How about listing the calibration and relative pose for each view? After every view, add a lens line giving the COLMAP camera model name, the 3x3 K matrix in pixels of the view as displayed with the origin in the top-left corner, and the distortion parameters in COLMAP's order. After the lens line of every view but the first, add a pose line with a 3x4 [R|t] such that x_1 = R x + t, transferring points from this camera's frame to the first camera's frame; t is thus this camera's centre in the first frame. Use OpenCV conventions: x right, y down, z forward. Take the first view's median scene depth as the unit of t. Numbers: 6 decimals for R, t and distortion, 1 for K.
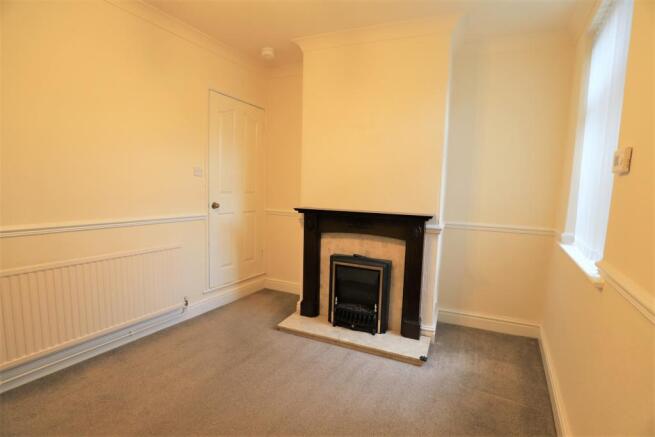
lens RADIAL K [[303.9, 0, 329.7], [0, 303.9, 219.6], [0, 0, 1]] dist [-0.038620, 0.009361]
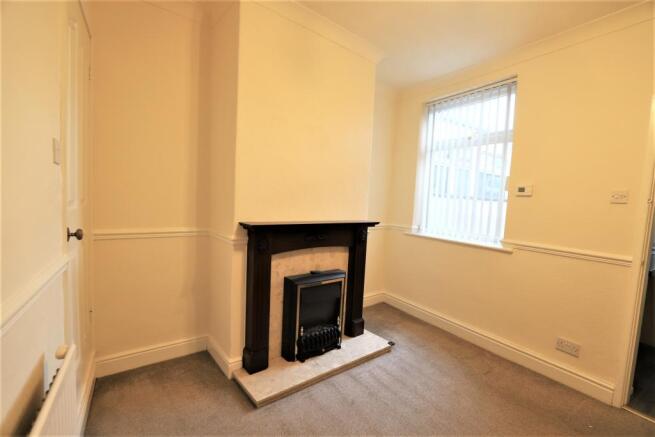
lens RADIAL K [[303.9, 0, 329.7], [0, 303.9, 219.6], [0, 0, 1]] dist [-0.038620, 0.009361]
pose [[0.448257, -0.065236, 0.891521, -0.688067], [0.061367, 0.997226, 0.042116, -0.071674], [-0.891796, 0.035831, 0.451017, 0.561376]]
